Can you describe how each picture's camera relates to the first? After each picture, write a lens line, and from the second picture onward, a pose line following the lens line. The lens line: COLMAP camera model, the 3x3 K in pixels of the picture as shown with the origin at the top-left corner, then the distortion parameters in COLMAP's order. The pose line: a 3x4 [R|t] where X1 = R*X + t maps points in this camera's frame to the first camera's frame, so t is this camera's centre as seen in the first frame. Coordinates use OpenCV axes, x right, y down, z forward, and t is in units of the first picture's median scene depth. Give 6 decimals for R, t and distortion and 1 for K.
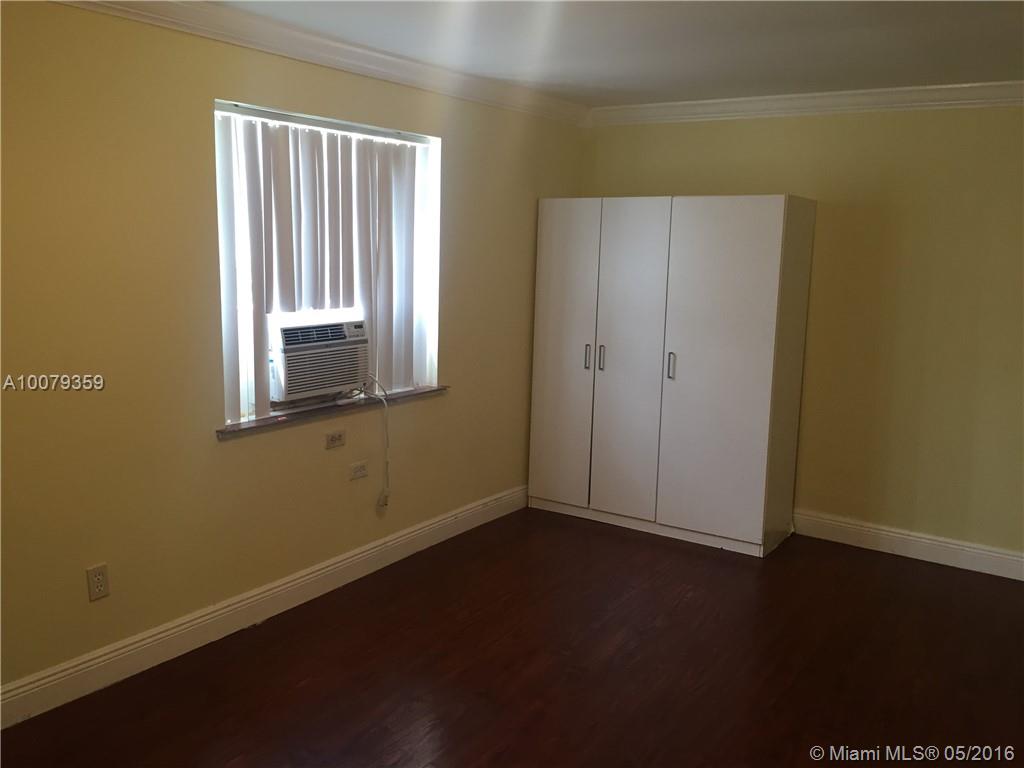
lens RADIAL K [[909.0, 0, 503.9], [0, 909.0, 385.6], [0, 0, 1]] dist [0.057281, -0.010589]
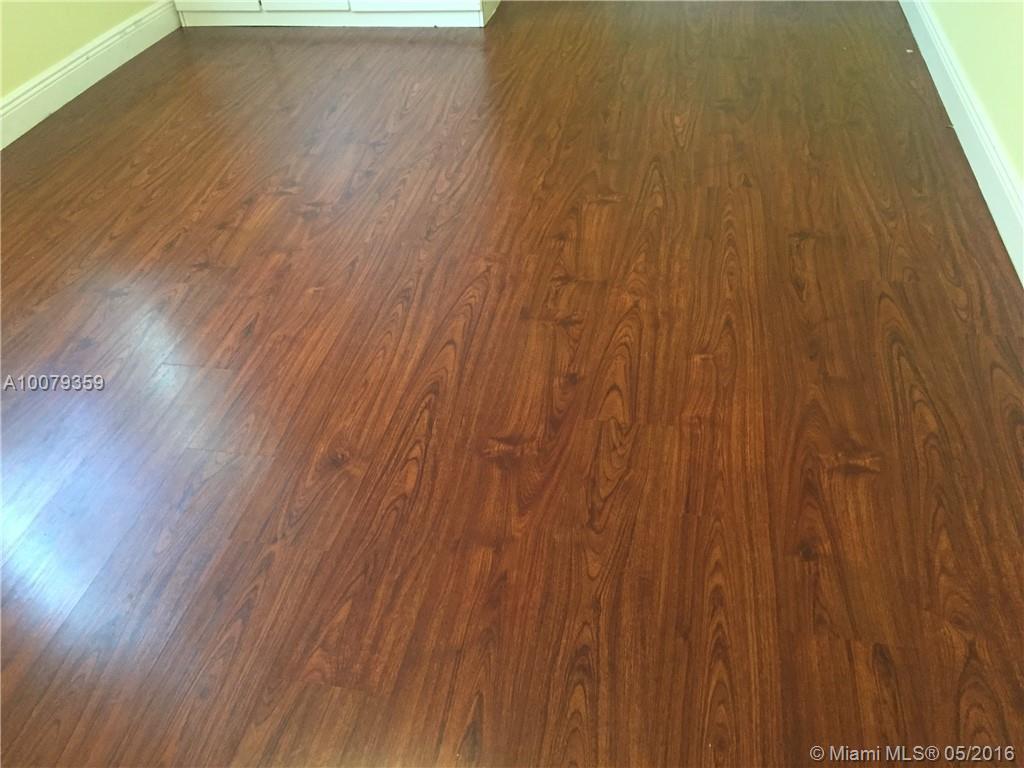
lens RADIAL K [[909.0, 0, 506.6], [0, 909.0, 379.7], [0, 0, 1]] dist [0.057281, -0.010589]
pose [[0.920229, -0.301870, 0.249105, -0.006180], [0.147183, 0.856673, 0.494417, 0.052235], [-0.362651, -0.418313, 0.832765, 0.153815]]
